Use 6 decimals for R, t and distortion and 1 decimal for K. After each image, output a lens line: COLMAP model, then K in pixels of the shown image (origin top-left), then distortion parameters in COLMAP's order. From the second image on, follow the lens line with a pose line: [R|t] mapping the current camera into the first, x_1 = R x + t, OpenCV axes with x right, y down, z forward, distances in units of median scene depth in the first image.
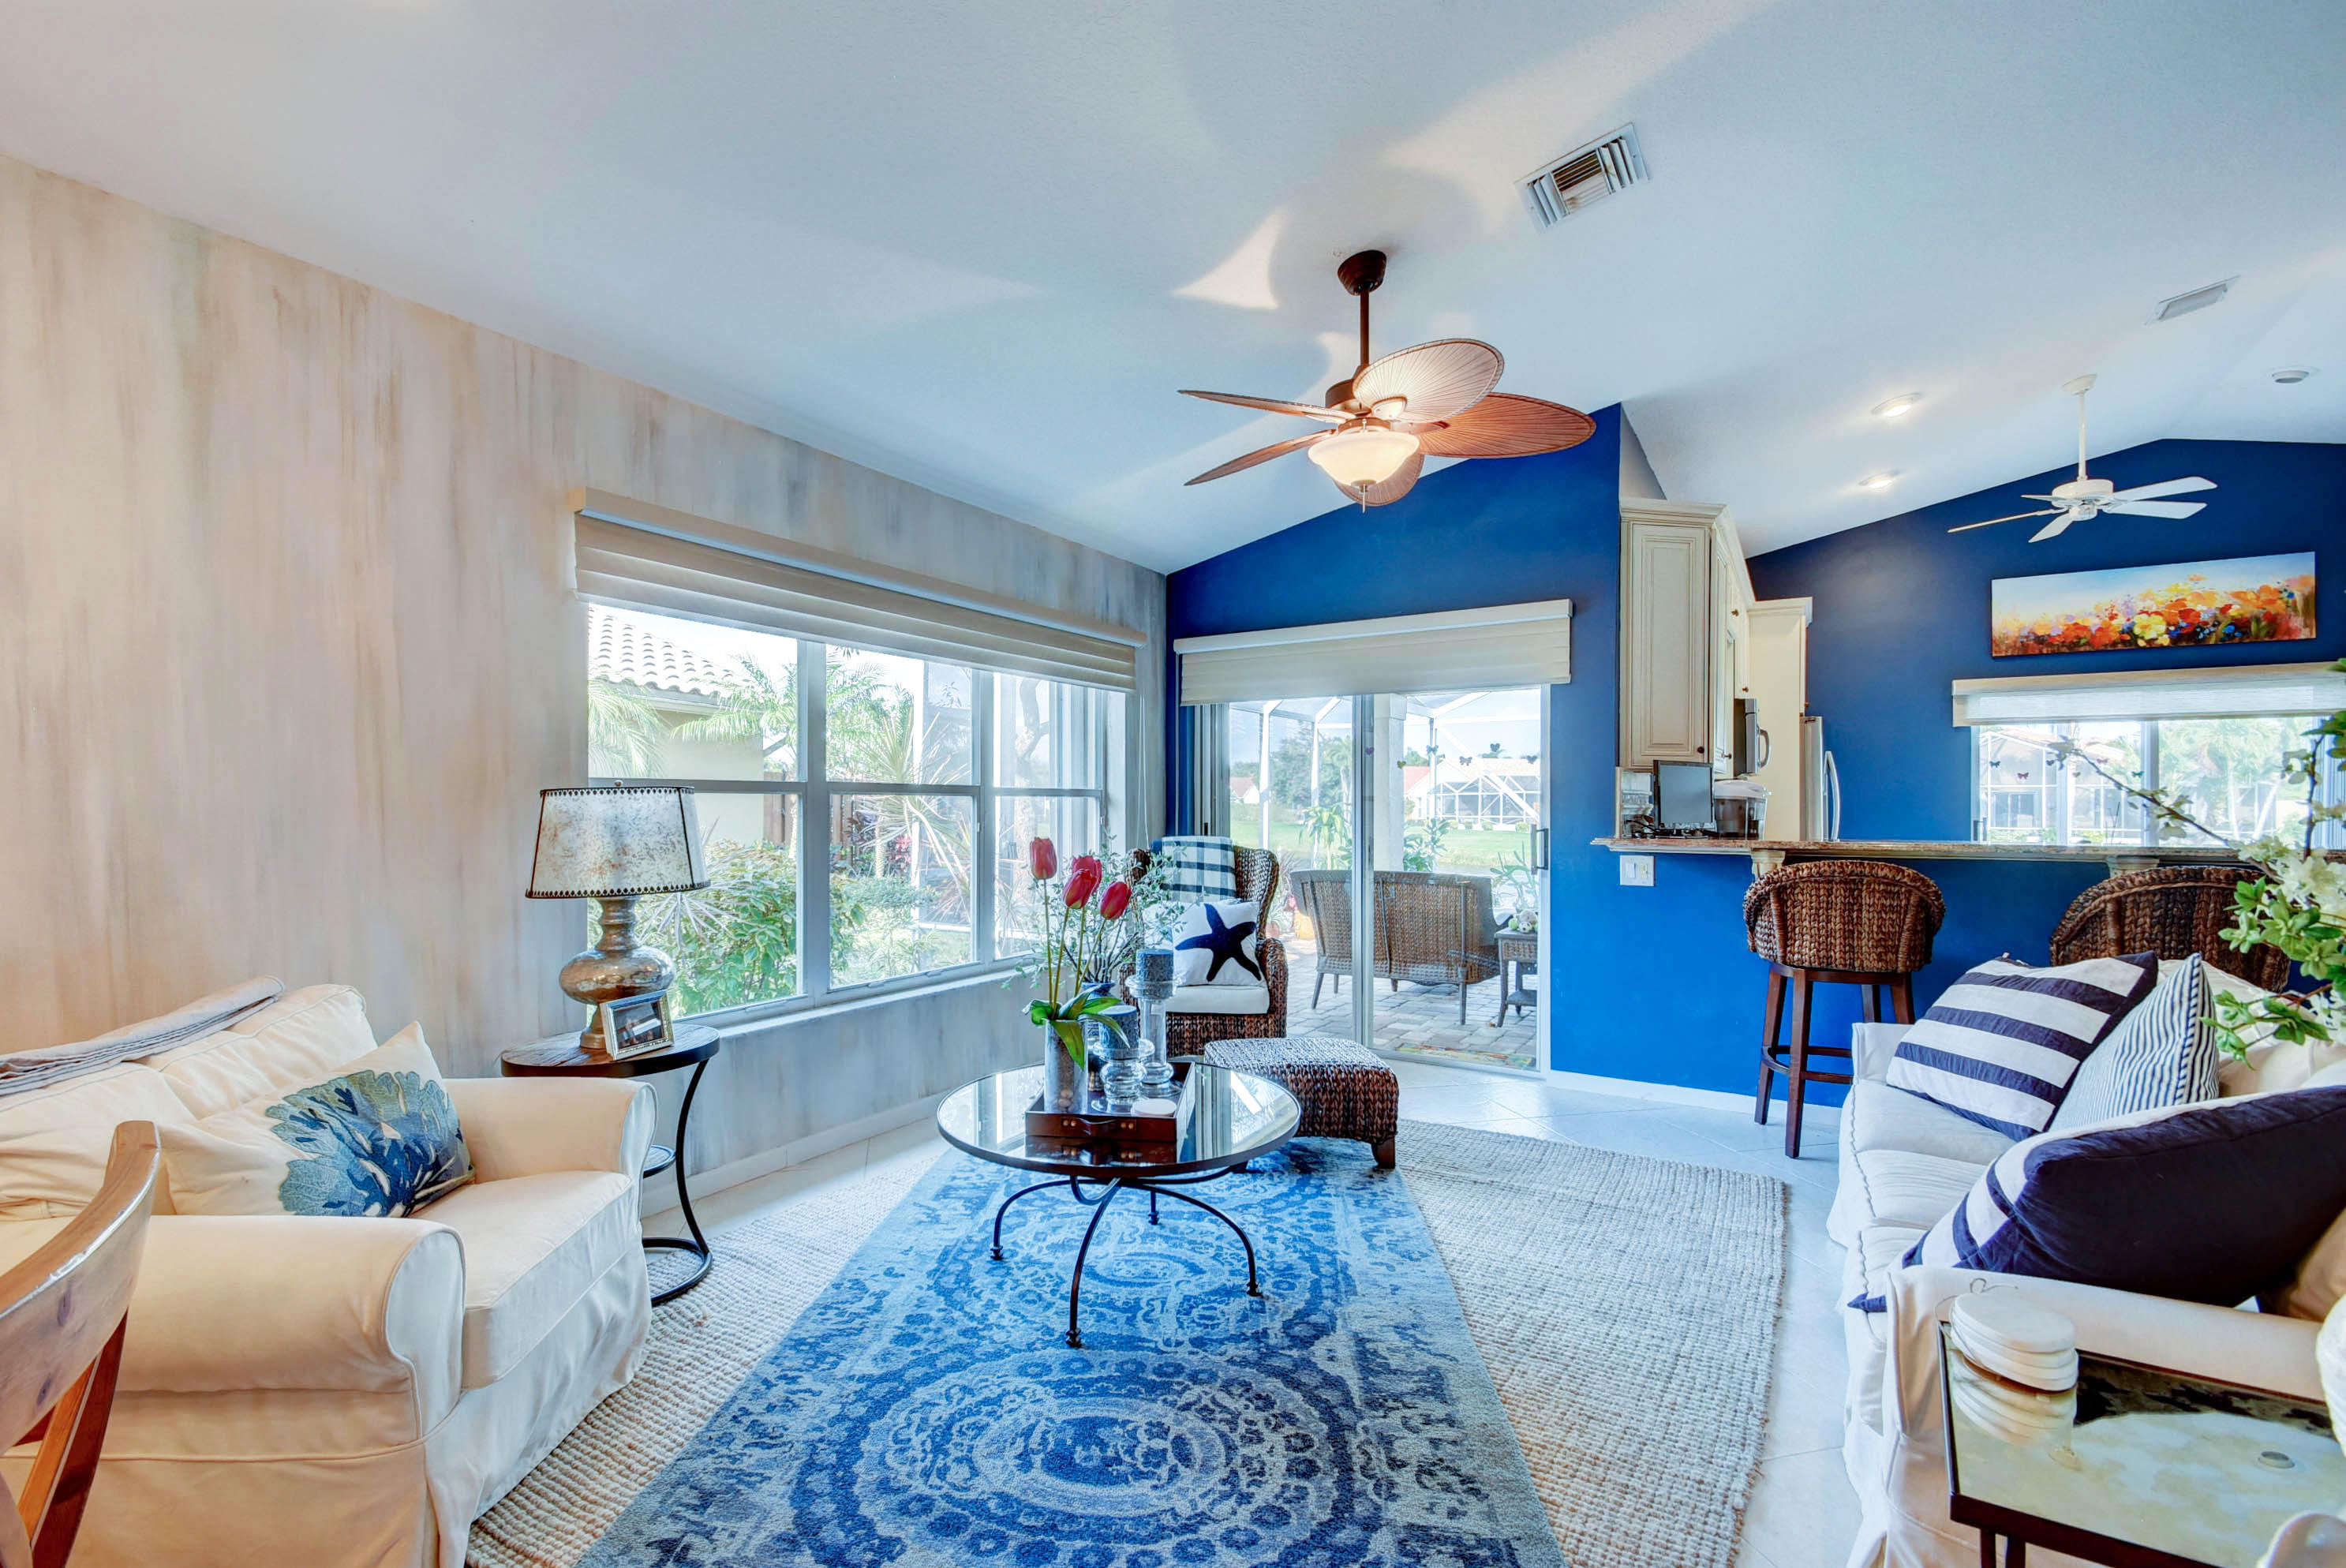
lens RADIAL K [[1036.1, 0, 1128.3], [0, 1036.1, 807.2], [0, 0, 1]] dist [0.009179, -0.014573]
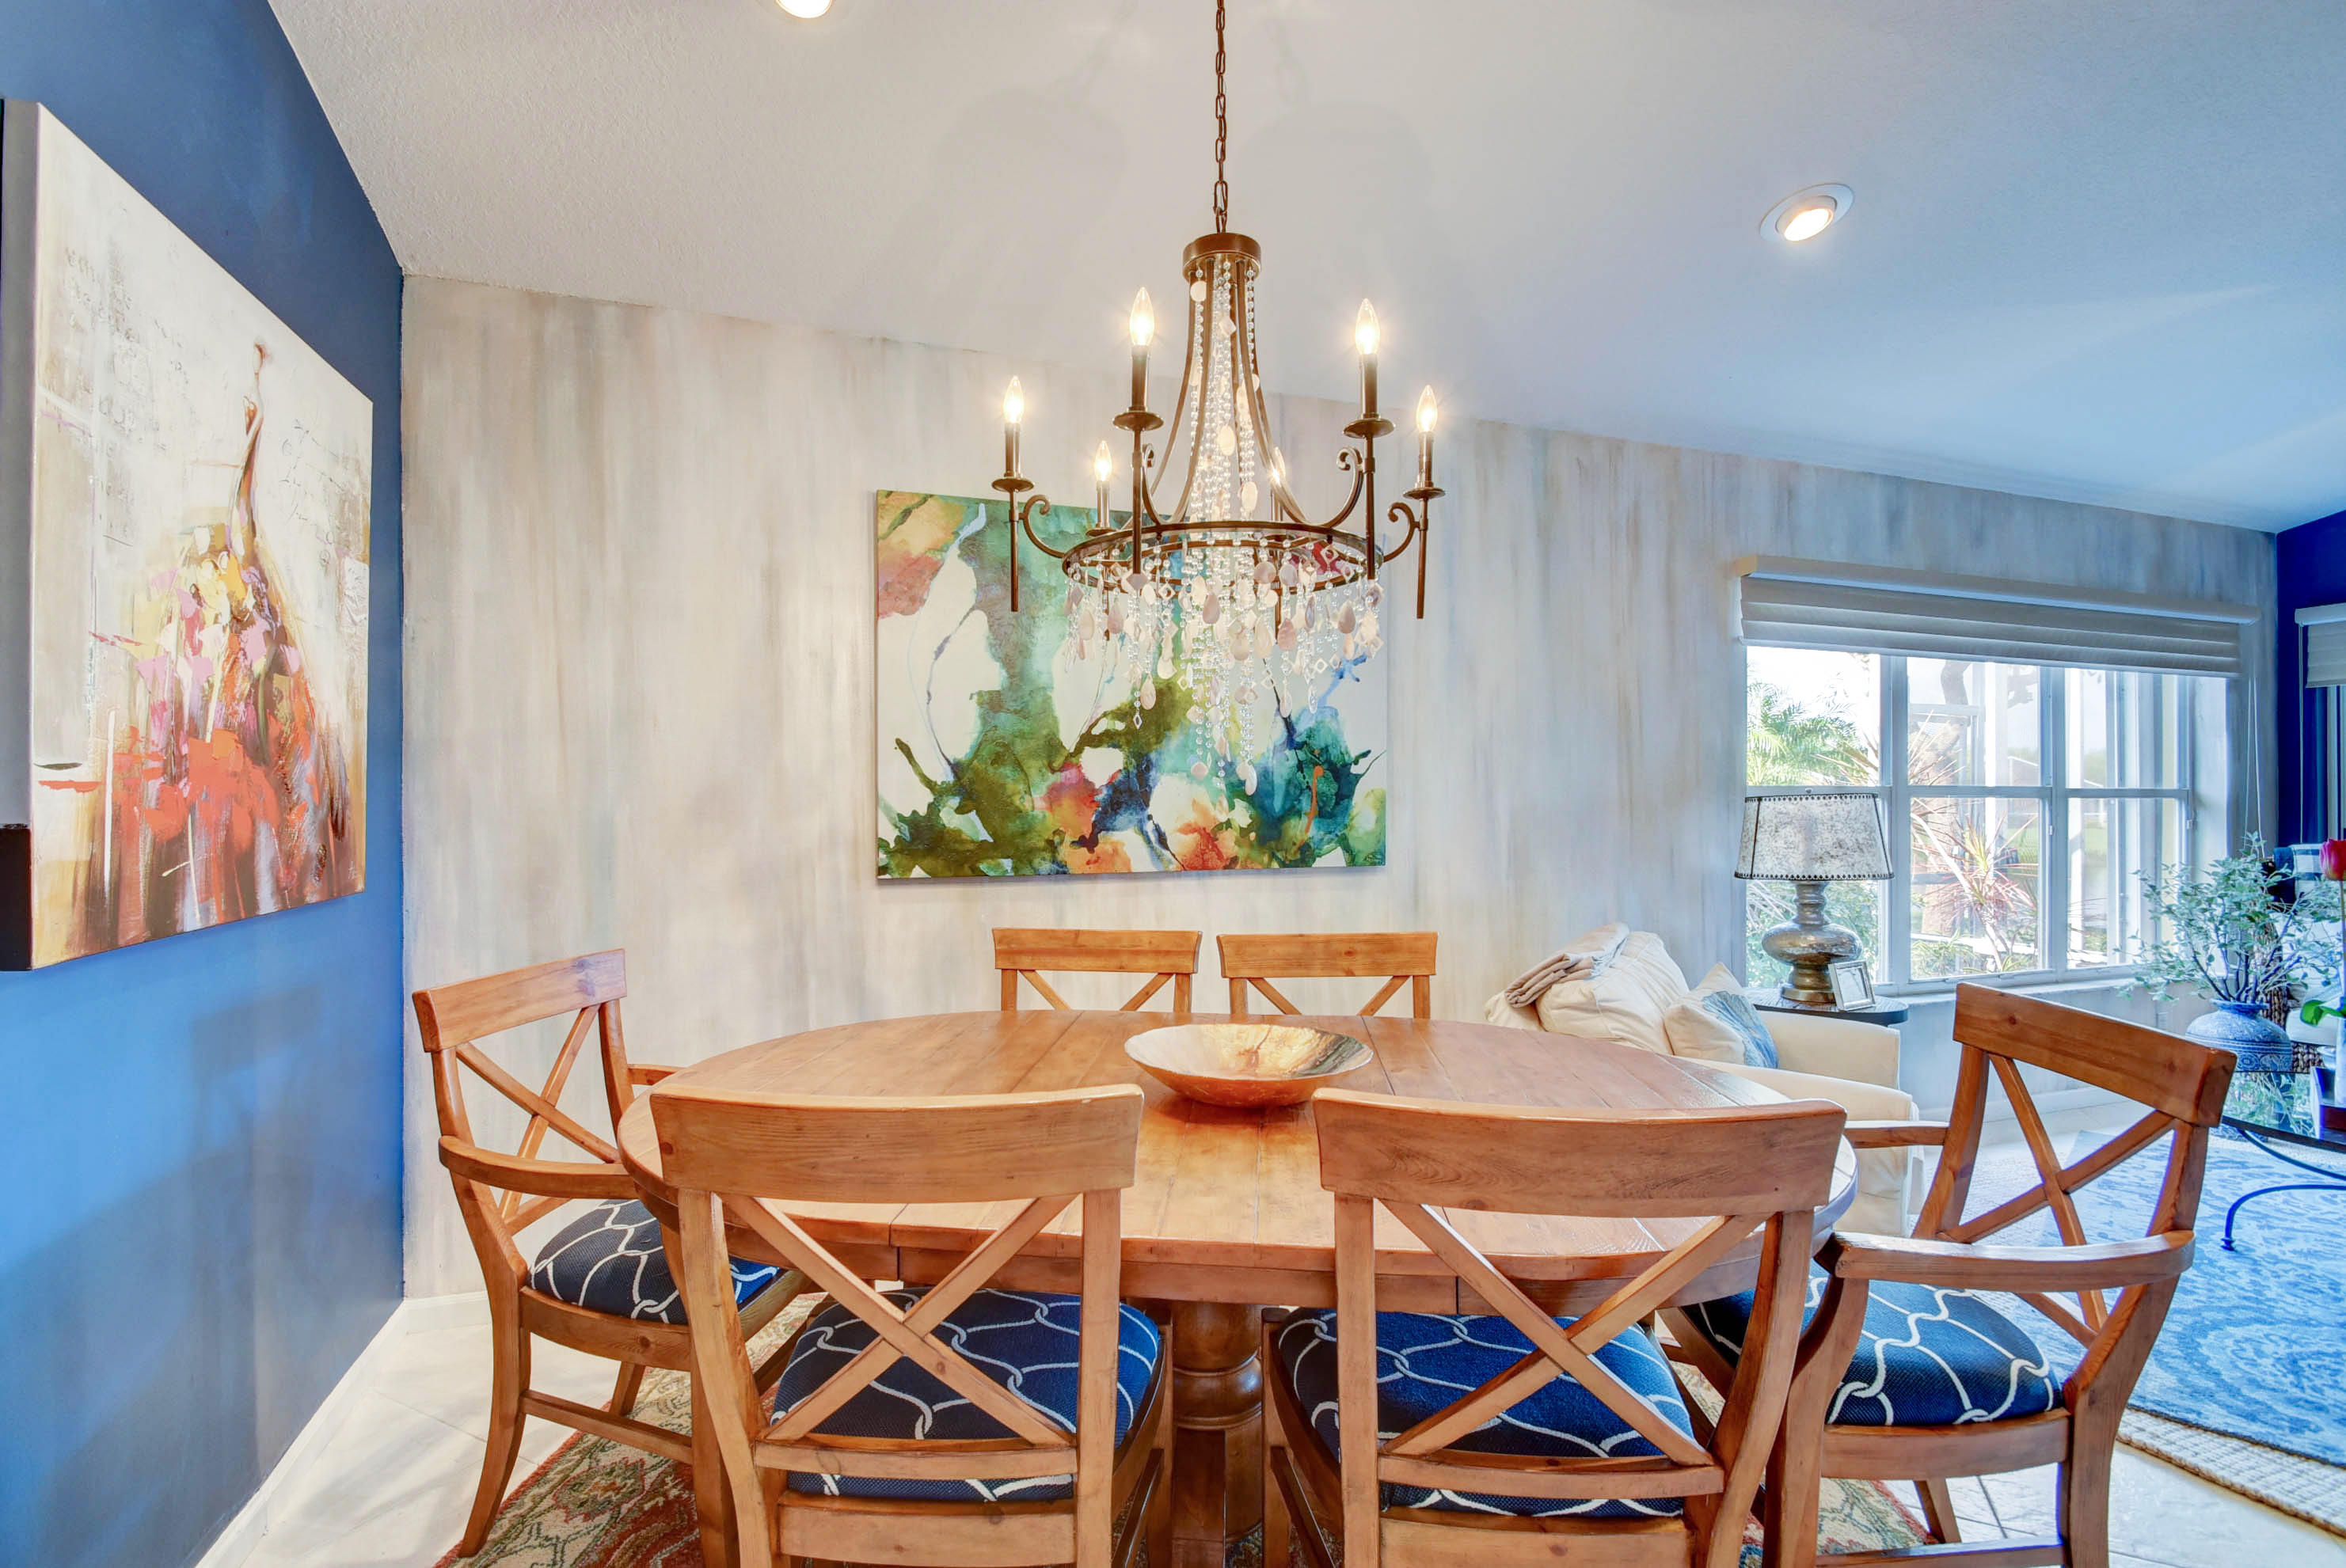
lens RADIAL K [[1035.9, 0, 1128.0], [0, 1035.9, 806.7], [0, 0, 1]] dist [0.009179, -0.014573]
pose [[0.775175, -0.002009, -0.631743, -0.233016], [0.000568, 0.999997, -0.002483, -0.000347], [0.631746, 0.001565, 0.775174, -0.330464]]
